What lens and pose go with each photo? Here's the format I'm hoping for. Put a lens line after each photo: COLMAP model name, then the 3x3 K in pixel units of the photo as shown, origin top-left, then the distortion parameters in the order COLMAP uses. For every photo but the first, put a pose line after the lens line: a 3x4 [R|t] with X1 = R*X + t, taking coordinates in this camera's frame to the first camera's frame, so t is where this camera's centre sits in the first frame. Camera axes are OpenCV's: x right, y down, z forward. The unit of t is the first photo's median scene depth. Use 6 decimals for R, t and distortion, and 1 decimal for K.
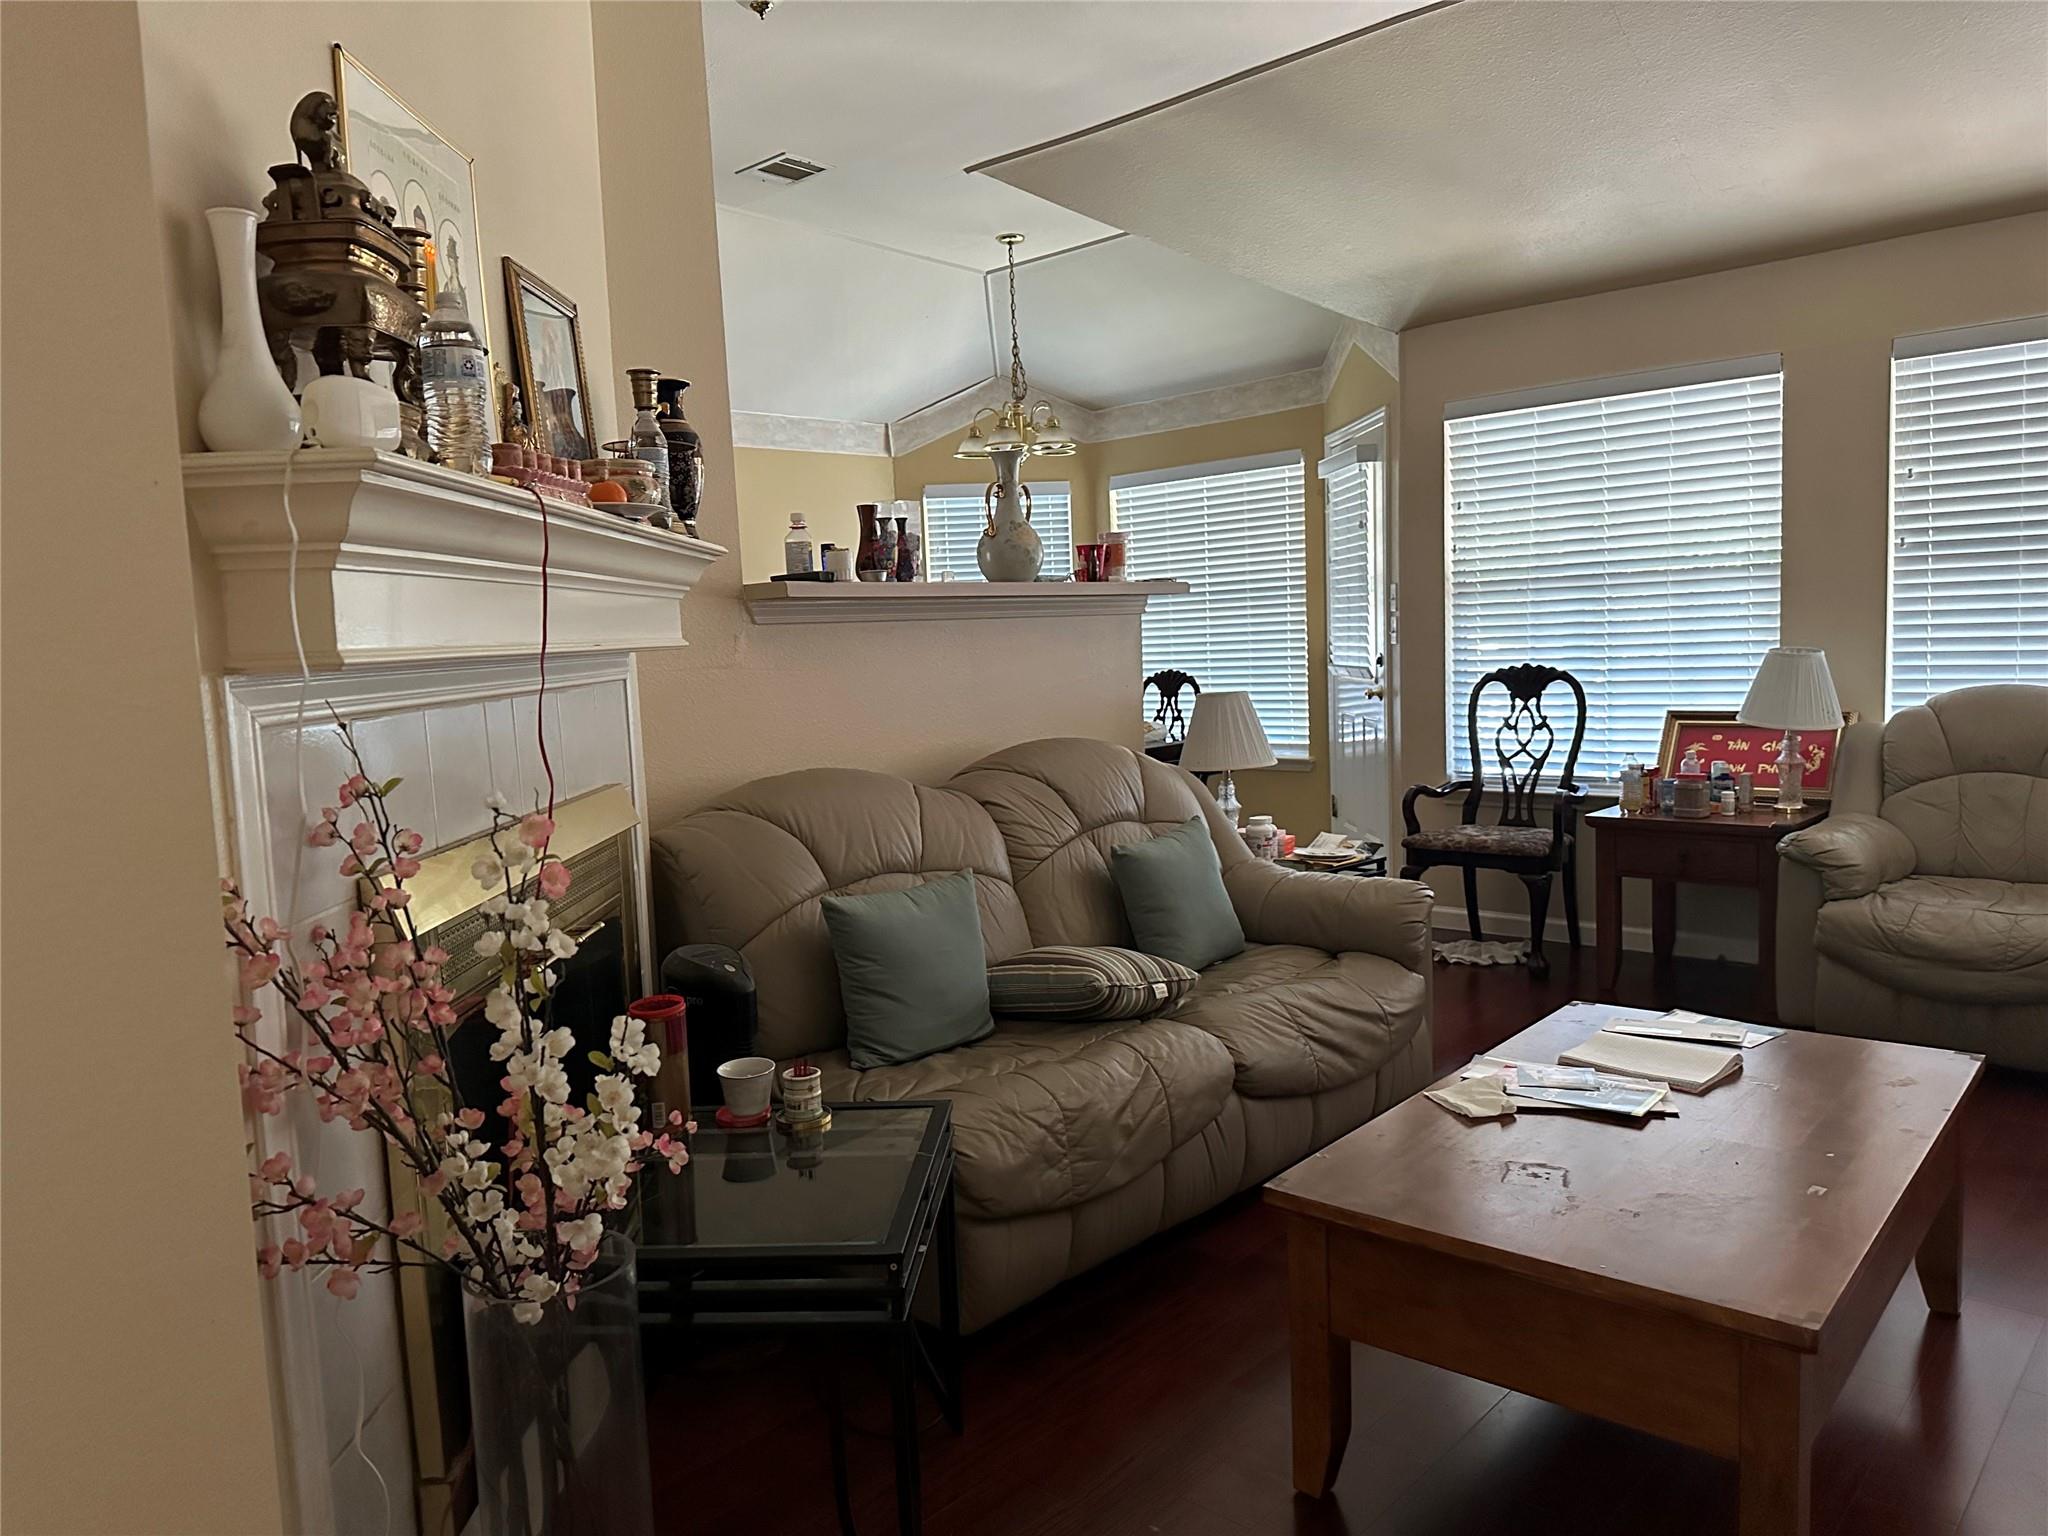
lens RADIAL K [[1458.9, 0, 1011.5], [0, 1458.9, 749.1], [0, 0, 1]] dist [0.141105, -0.202251]
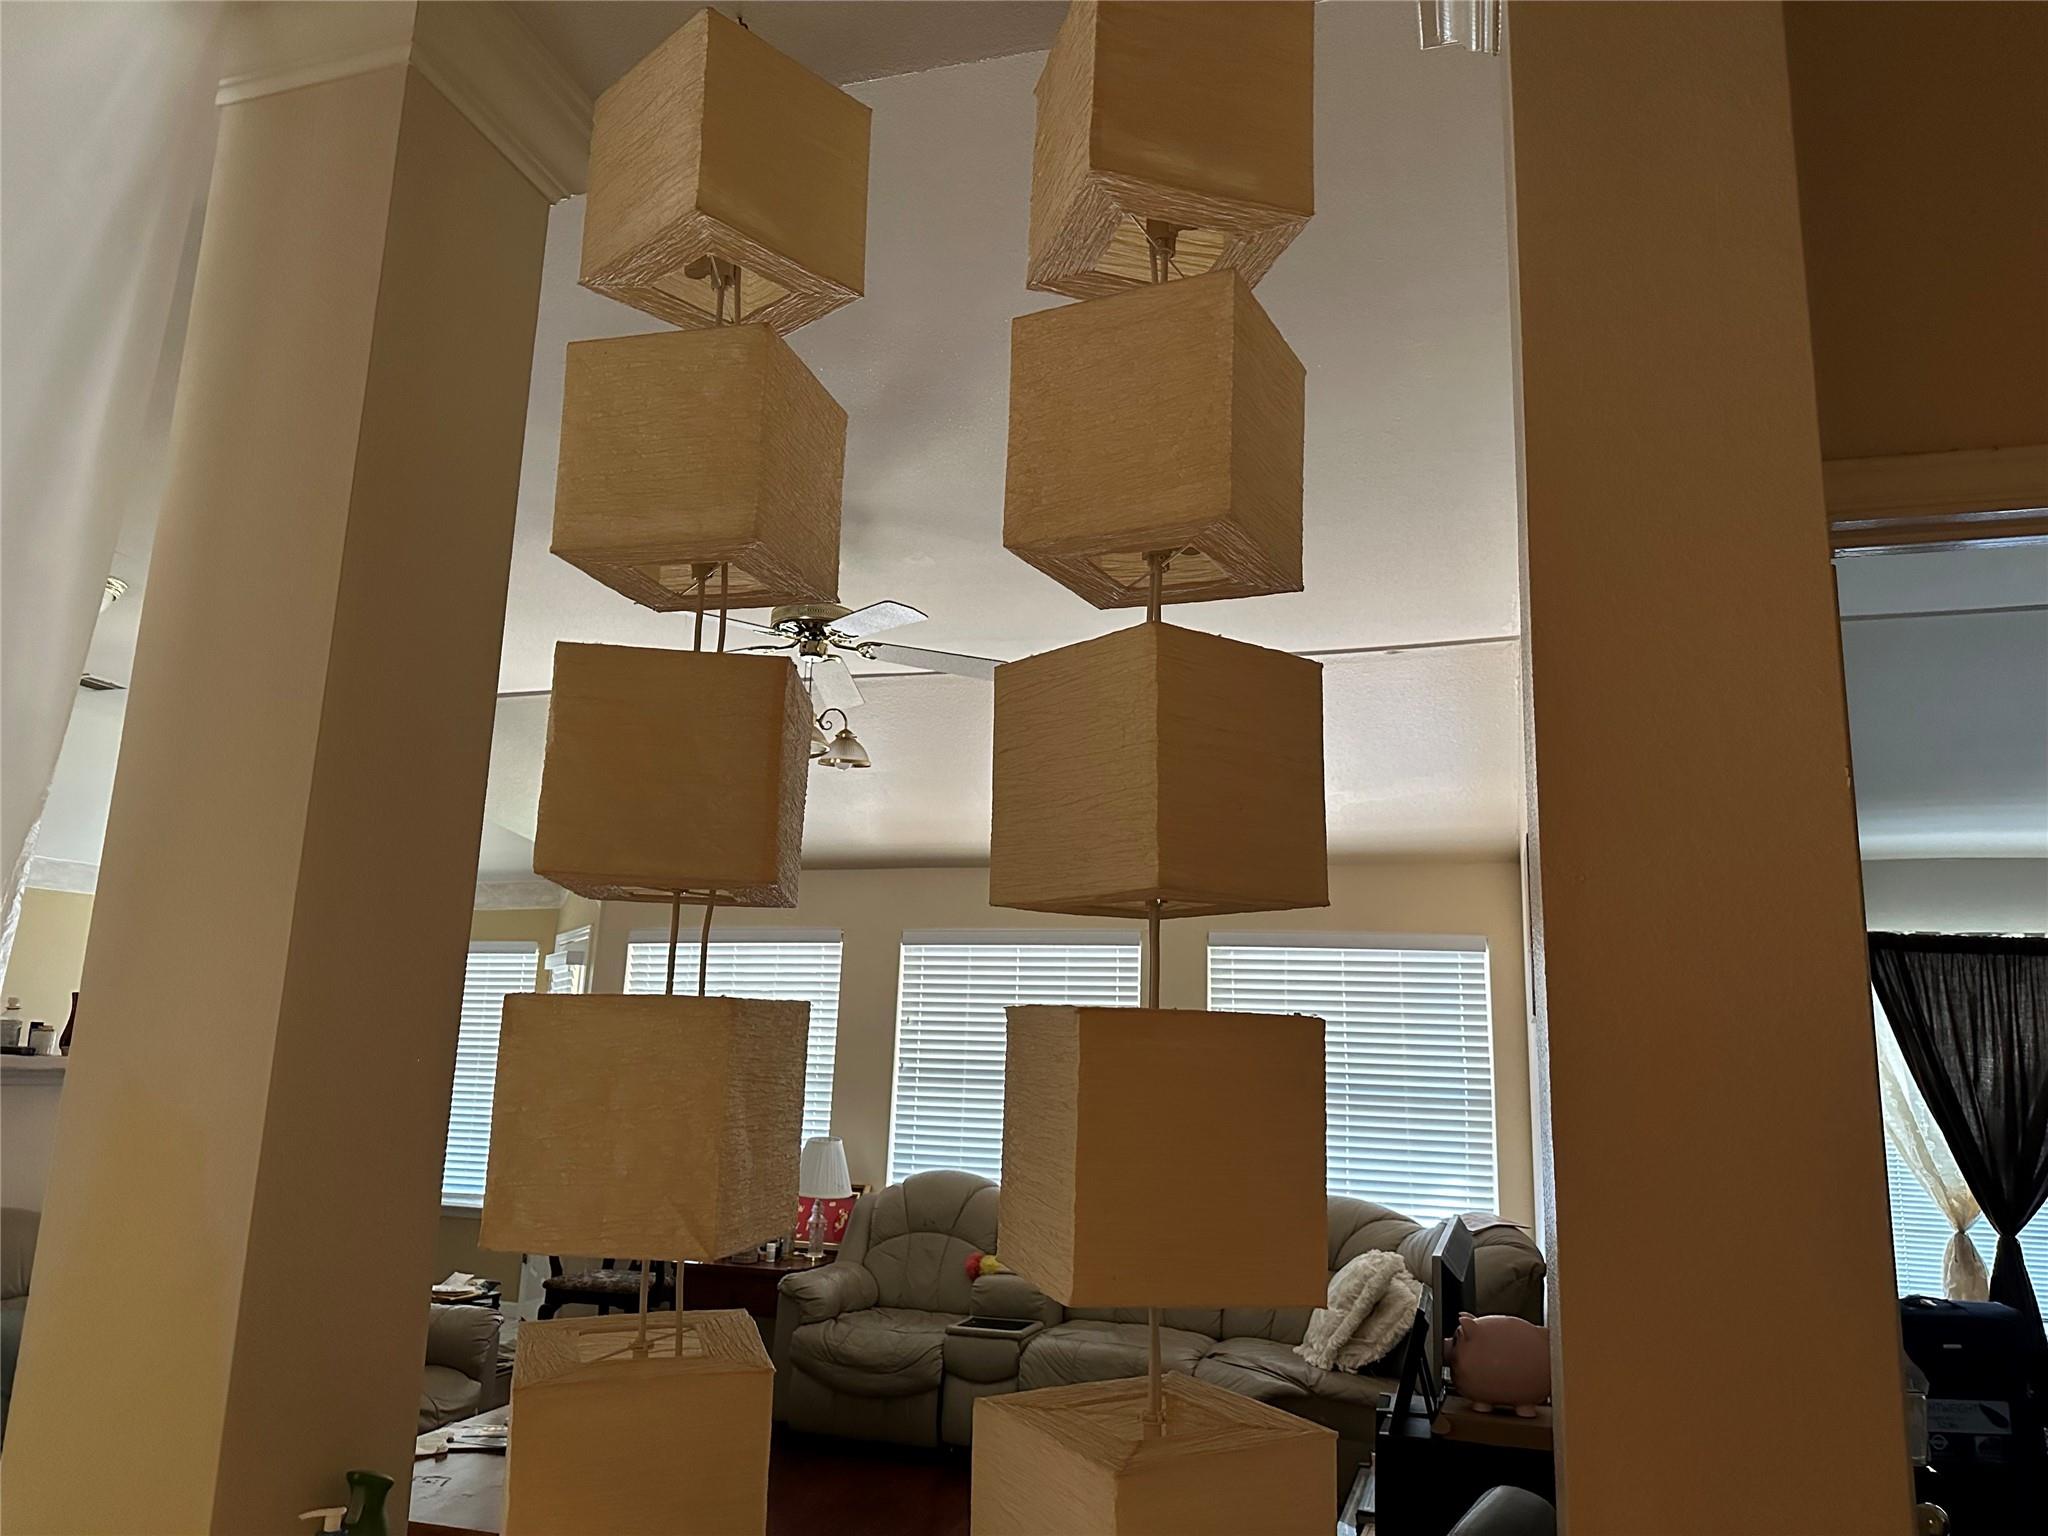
lens RADIAL K [[1468.7, 0, 1035.6], [0, 1468.7, 745.6], [0, 0, 1]] dist [0.045416, -0.059113]
pose [[0.901917, 0.158304, 0.401853, 0.065916], [-0.034759, 0.953996, -0.297799, -0.011202], [-0.430509, 0.254622, 0.865927, -0.354931]]
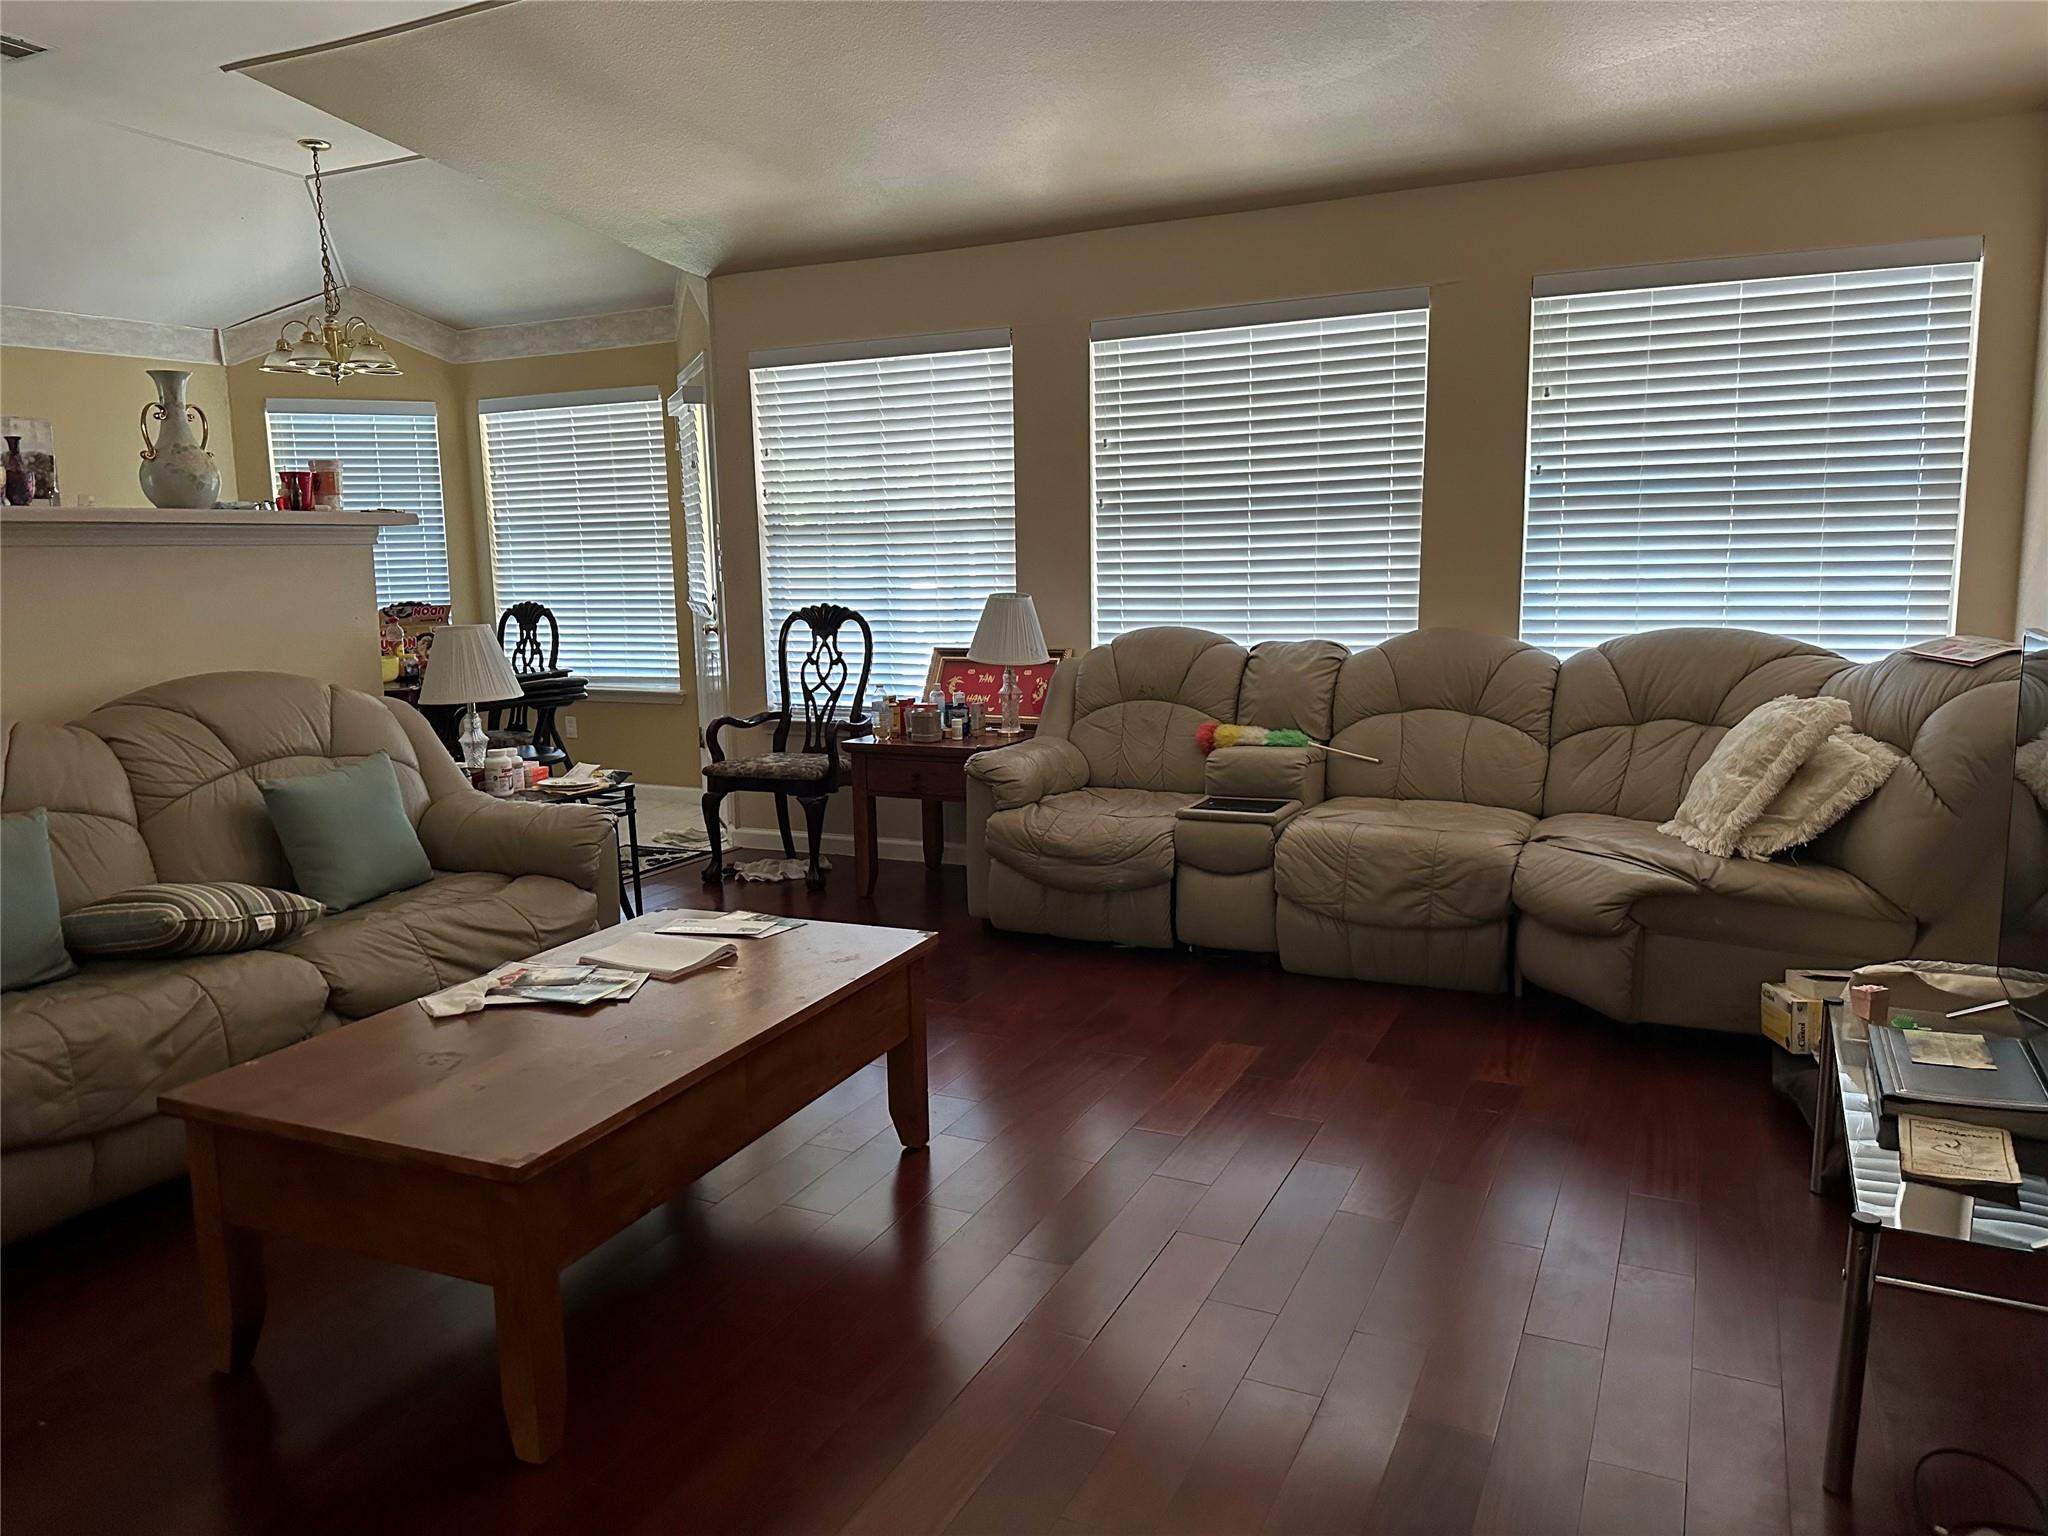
lens RADIAL K [[1458.9, 0, 1011.5], [0, 1458.9, 749.1], [0, 0, 1]] dist [0.141105, -0.202251]
pose [[0.958362, -0.016991, 0.285052, 0.173765], [0.003886, 0.998912, 0.046476, -0.000231], [-0.285531, -0.043433, 0.957385, -0.071362]]
